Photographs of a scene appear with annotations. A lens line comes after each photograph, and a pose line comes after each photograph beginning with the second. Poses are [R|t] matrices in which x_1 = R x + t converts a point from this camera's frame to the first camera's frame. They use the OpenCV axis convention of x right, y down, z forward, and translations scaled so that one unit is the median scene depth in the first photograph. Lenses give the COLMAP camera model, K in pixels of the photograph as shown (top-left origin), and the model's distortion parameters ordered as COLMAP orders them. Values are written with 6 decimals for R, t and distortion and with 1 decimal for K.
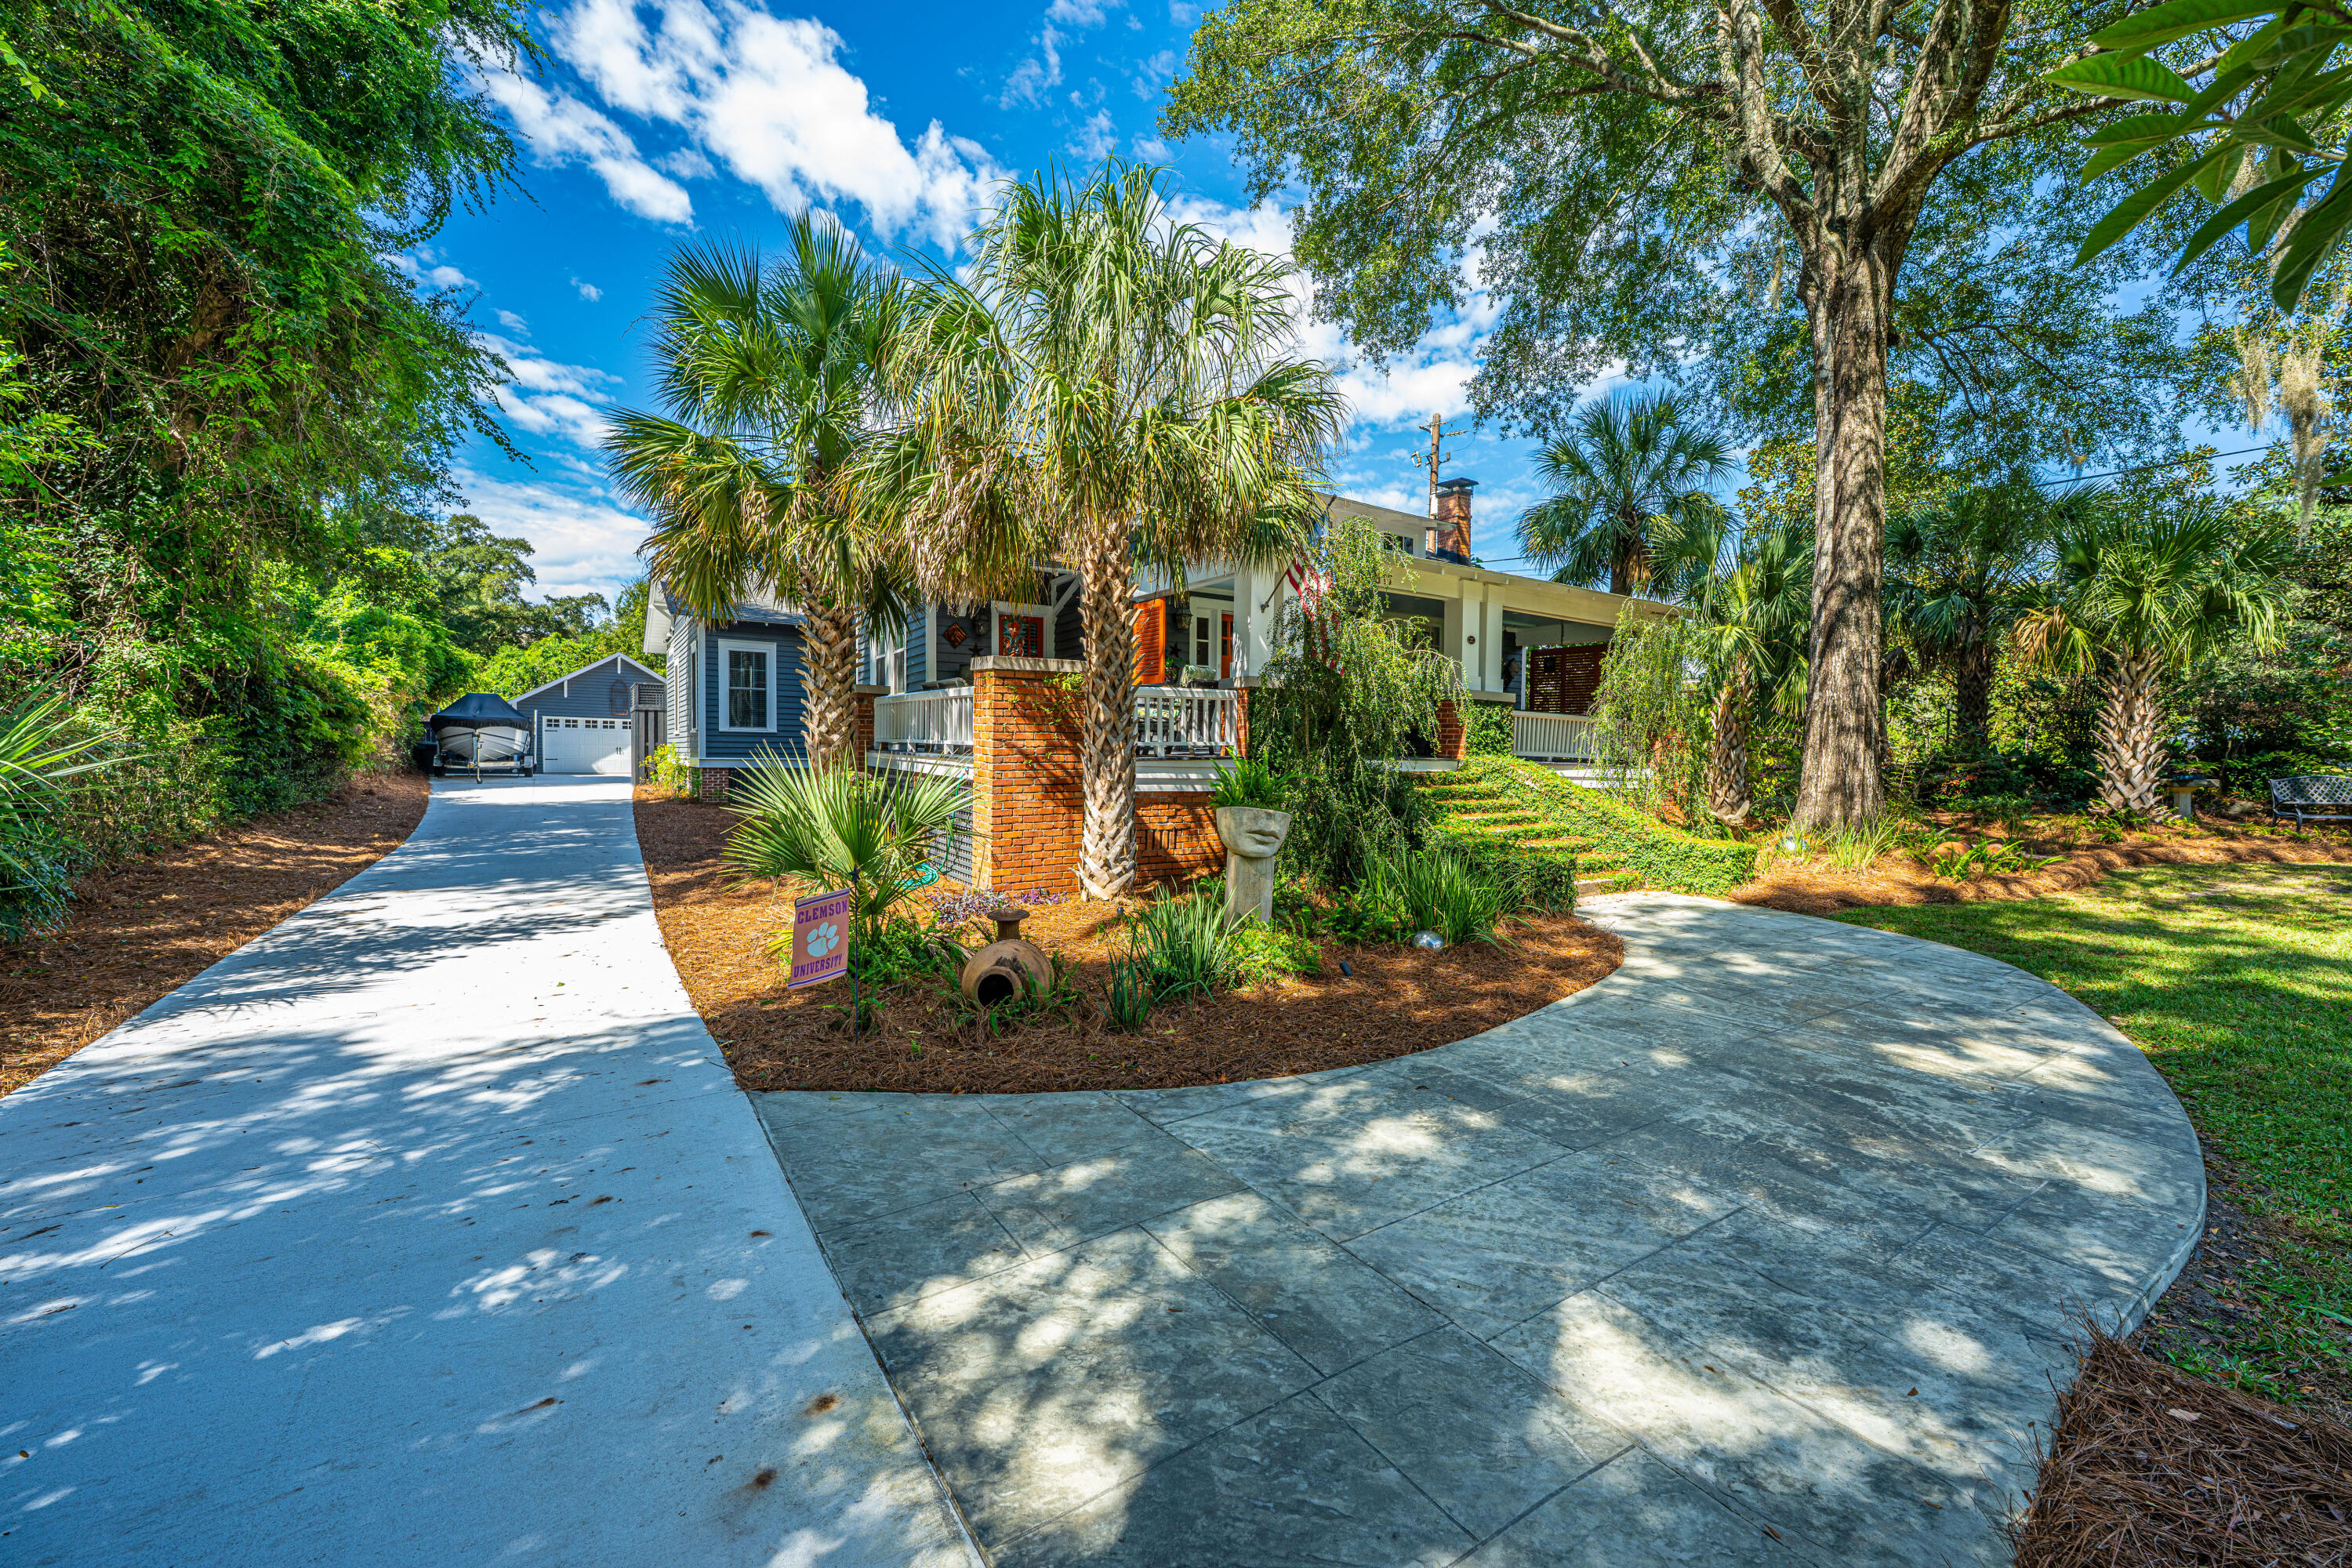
lens RADIAL K [[927.6, 0, 1175.1], [0, 927.6, 762.7], [0, 0, 1]] dist [-0.003566, 0.000376]
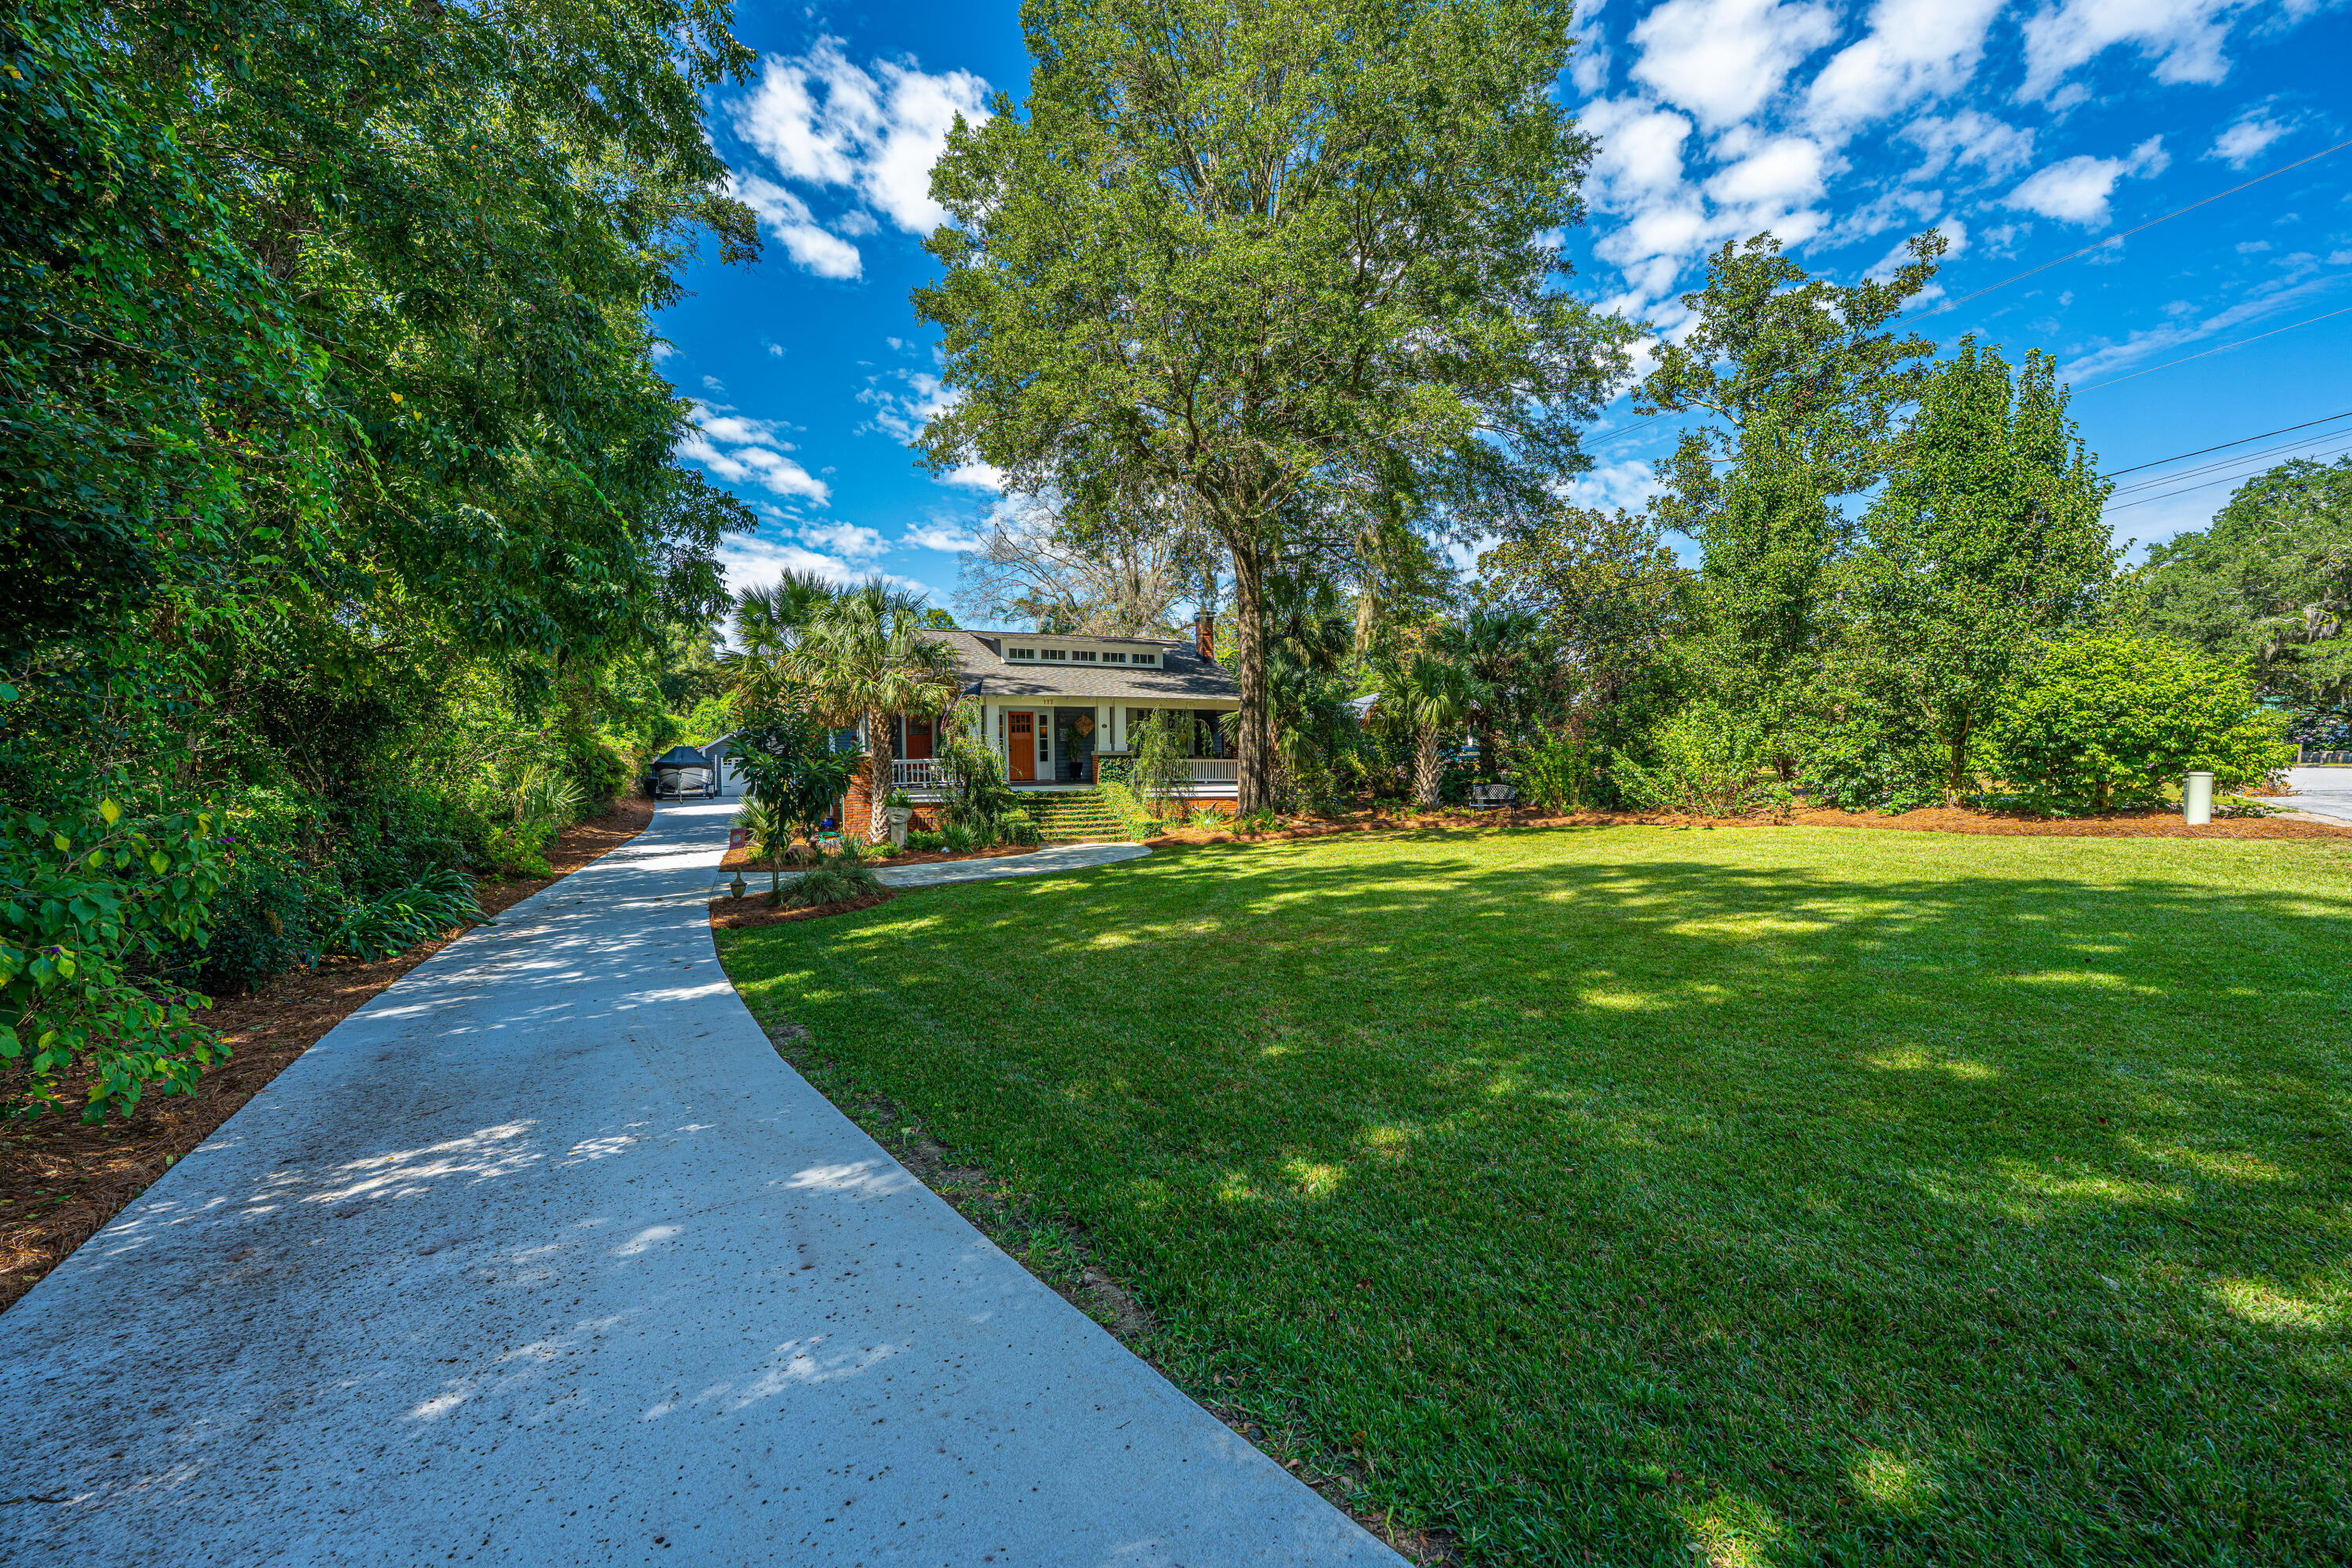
lens RADIAL K [[927.6, 0, 1181.3], [0, 927.6, 791.4], [0, 0, 1]] dist [-0.003566, 0.000376]
pose [[0.986581, -0.016717, -0.162417, 0.330048], [0.019788, 0.999654, 0.017304, -0.008401], [0.162072, -0.020286, 0.986570, -0.404799]]
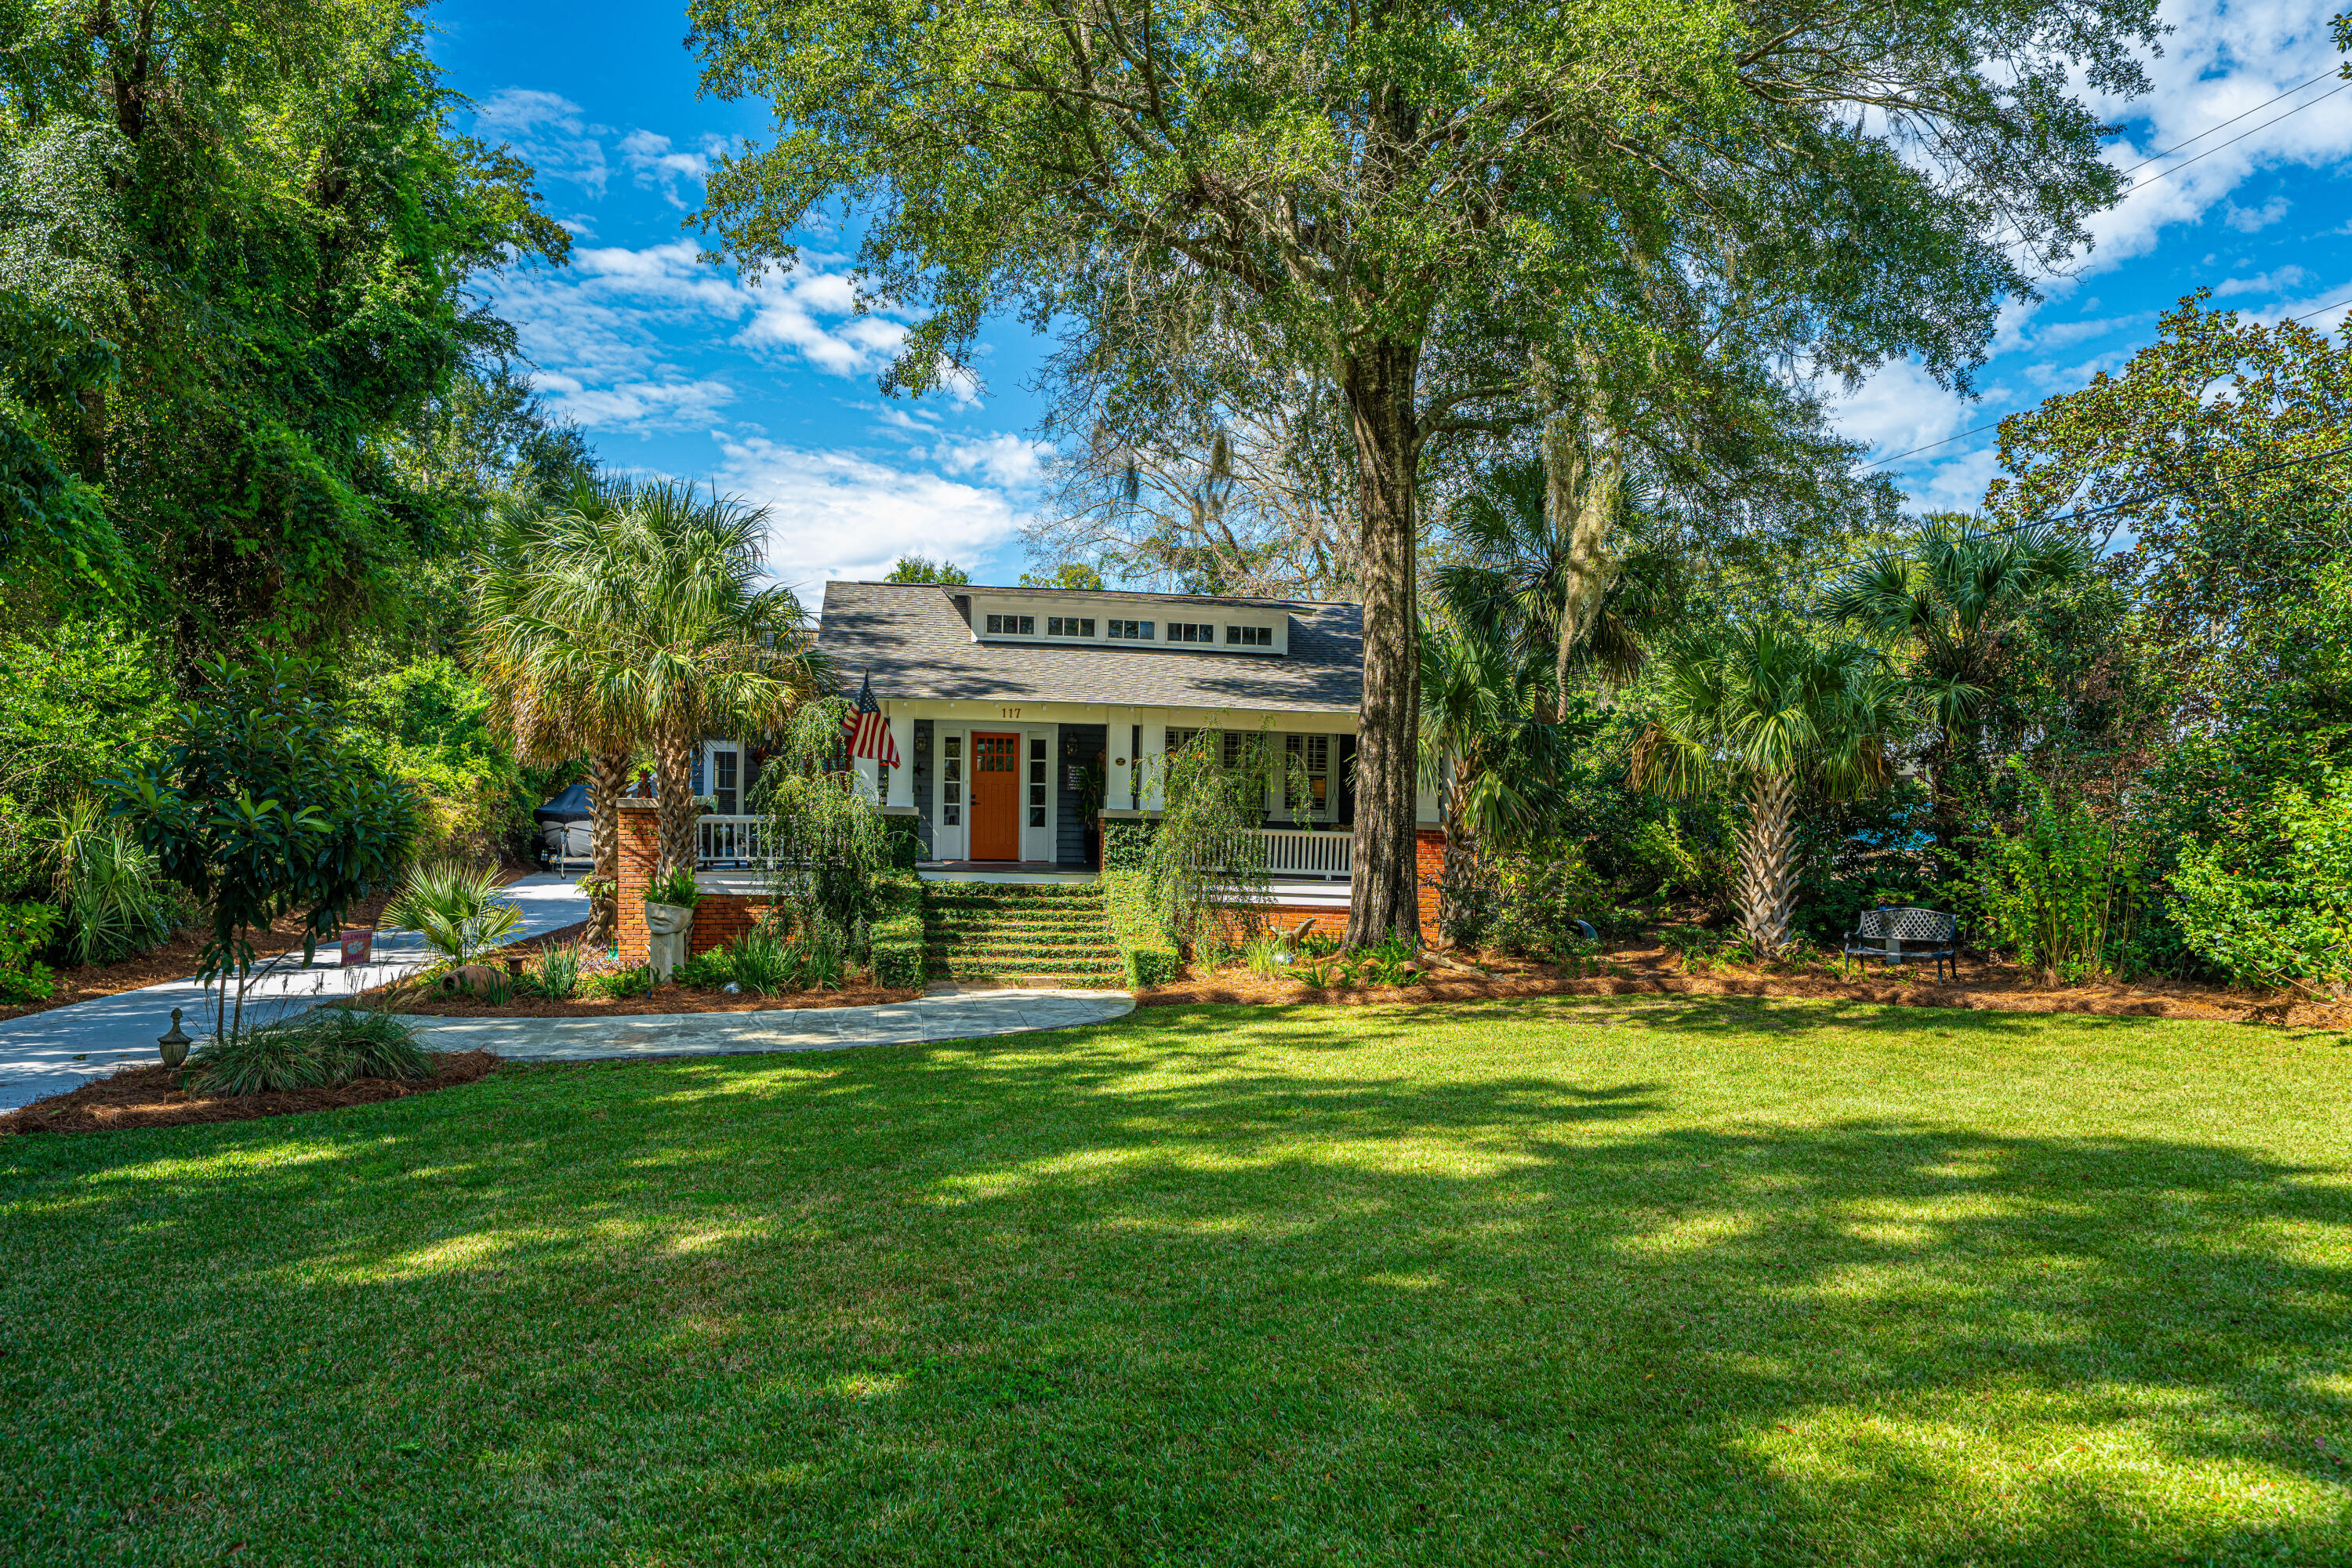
lens RADIAL K [[1594.1, 0, 1144.8], [0, 1594.1, 858.4], [0, 0, 1]] dist [-0.001495, 0.000444]
pose [[0.915537, 0.015754, -0.401924, 0.434966], [-0.016527, 0.999862, 0.001544, -0.010591], [0.401893, 0.005229, 0.915672, -0.266038]]
